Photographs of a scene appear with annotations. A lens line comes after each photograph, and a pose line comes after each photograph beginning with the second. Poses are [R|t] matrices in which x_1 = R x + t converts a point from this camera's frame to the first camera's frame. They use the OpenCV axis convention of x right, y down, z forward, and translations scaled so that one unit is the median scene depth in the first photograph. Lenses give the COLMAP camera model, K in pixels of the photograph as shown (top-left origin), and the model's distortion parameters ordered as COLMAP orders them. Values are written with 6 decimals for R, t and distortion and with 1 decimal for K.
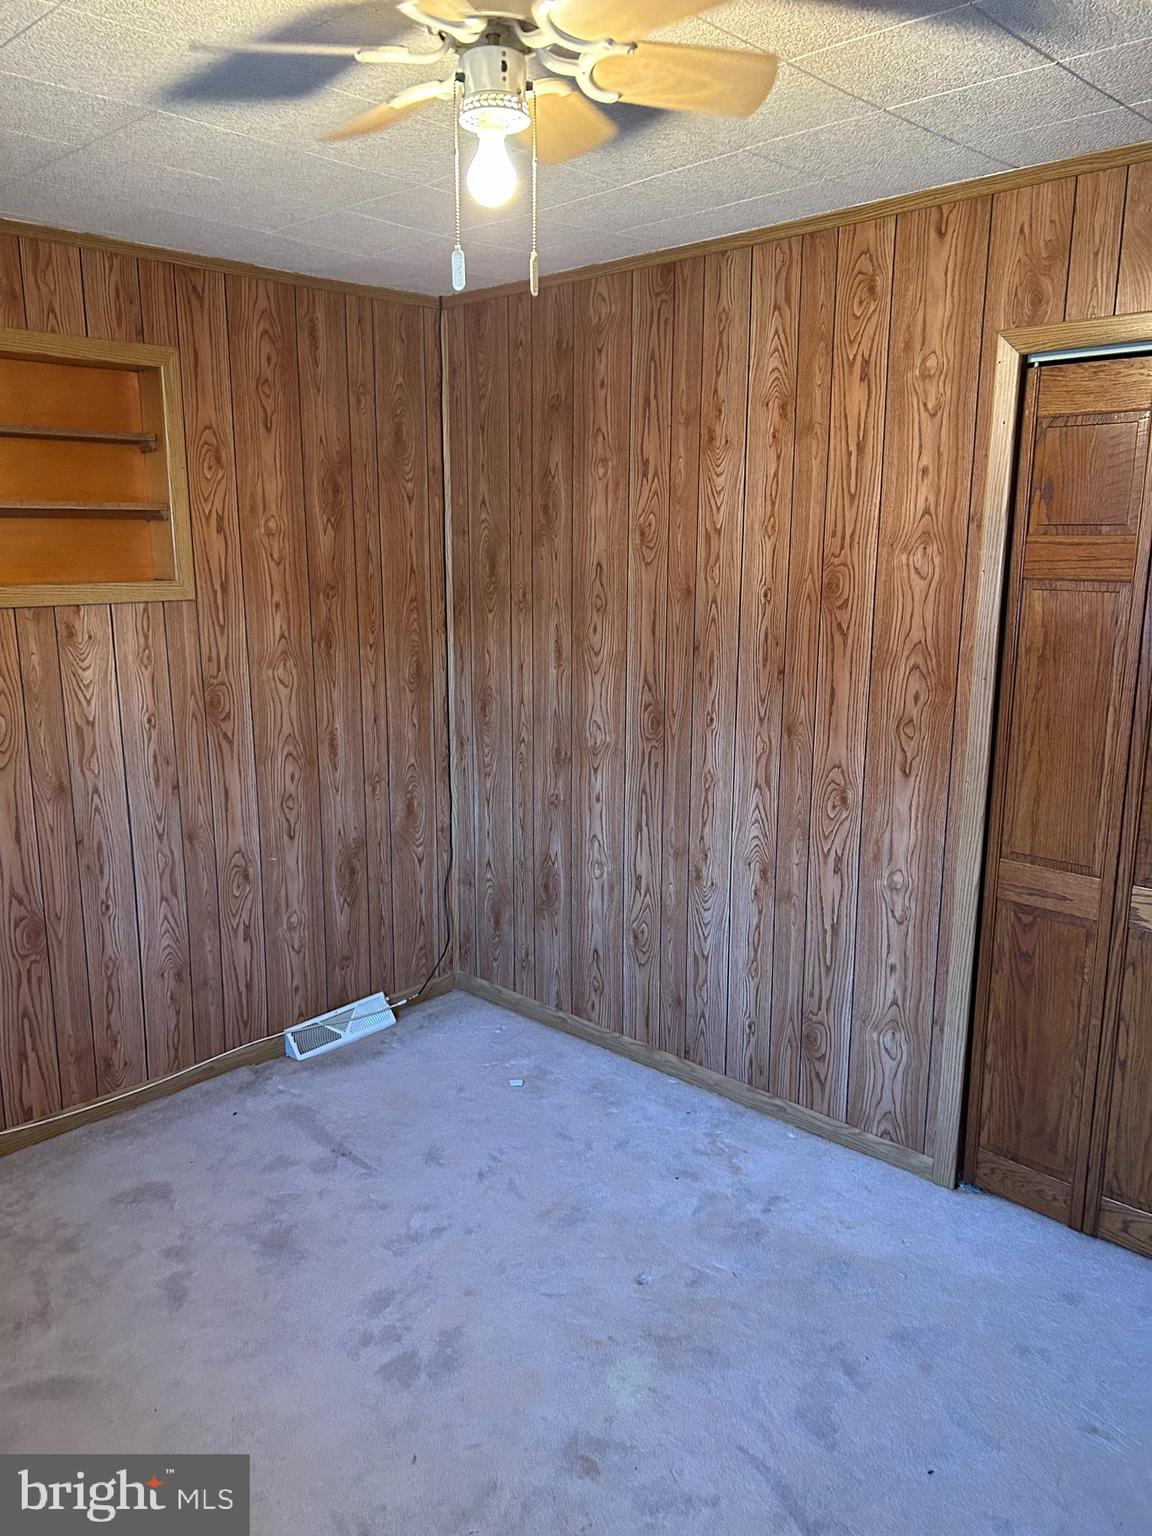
lens RADIAL K [[1158.3, 0, 575.9], [0, 1158.3, 772.5], [0, 0, 1]] dist [0.057853, -0.062445]
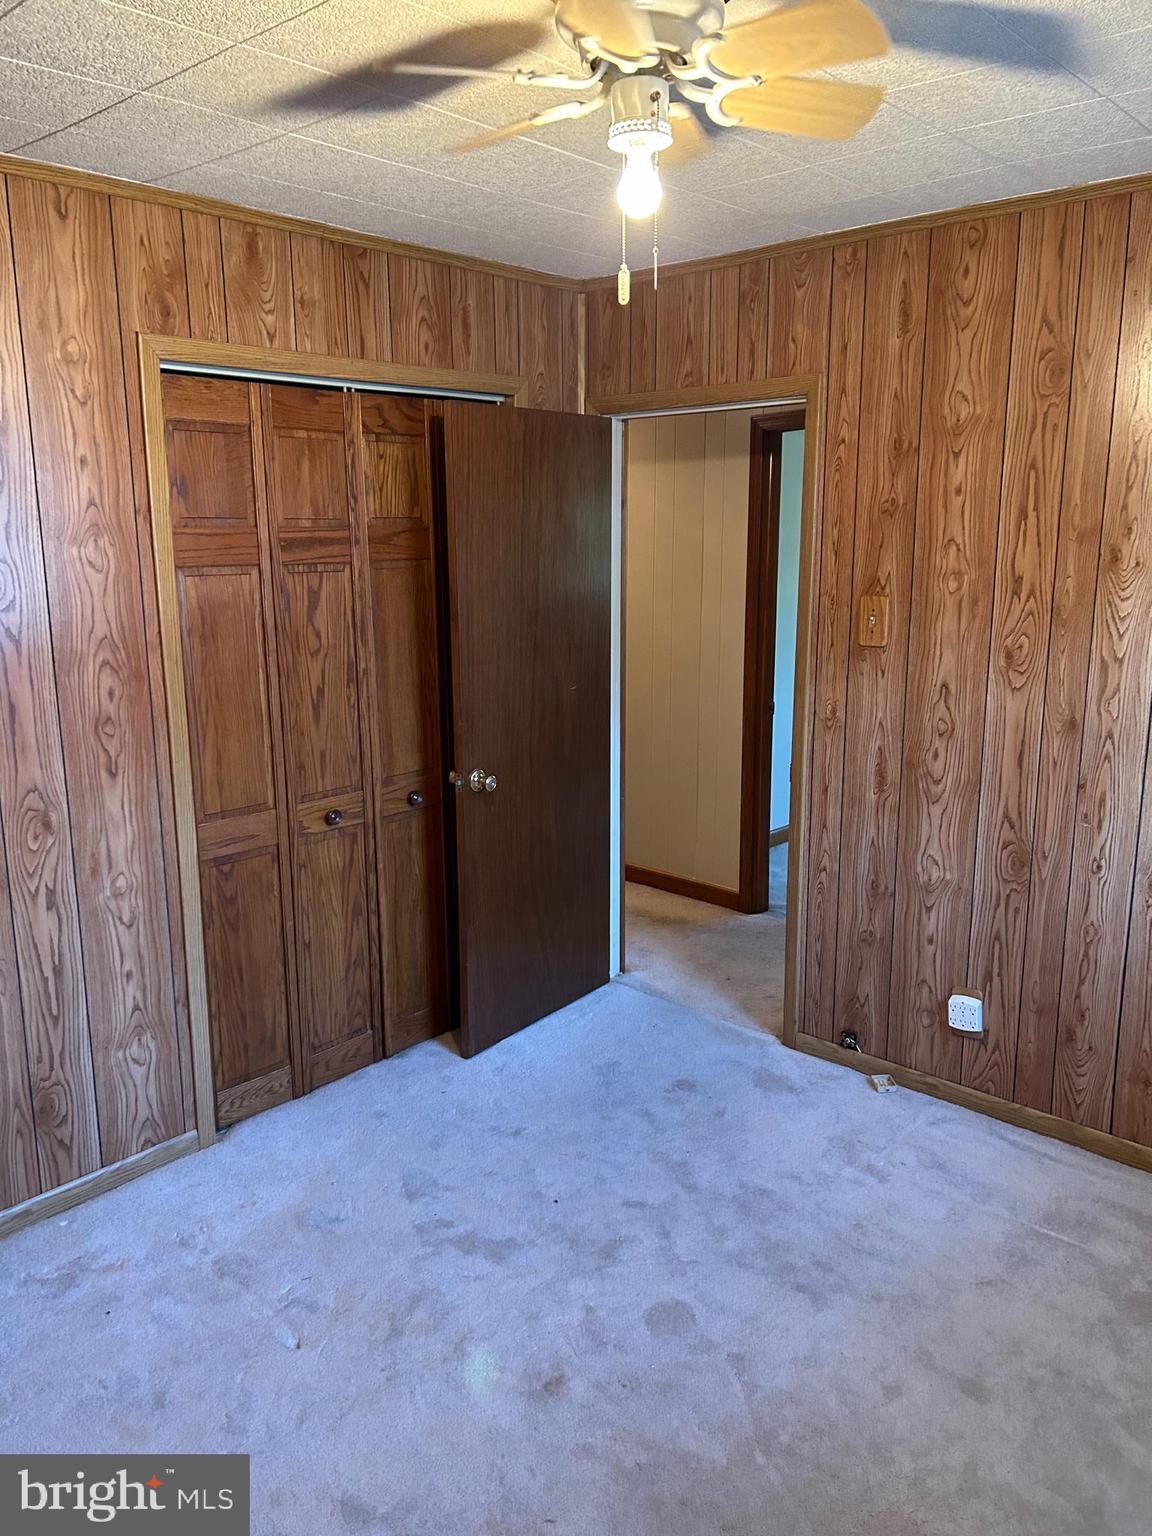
lens RADIAL K [[1158.3, 0, 573.9], [0, 1158.3, 760.5], [0, 0, 1]] dist [0.057853, -0.062445]
pose [[-0.029623, -0.202458, 0.978843, -0.652181], [0.203472, 0.957547, 0.204211, -0.125237], [-0.978633, 0.205216, 0.012829, 0.591046]]
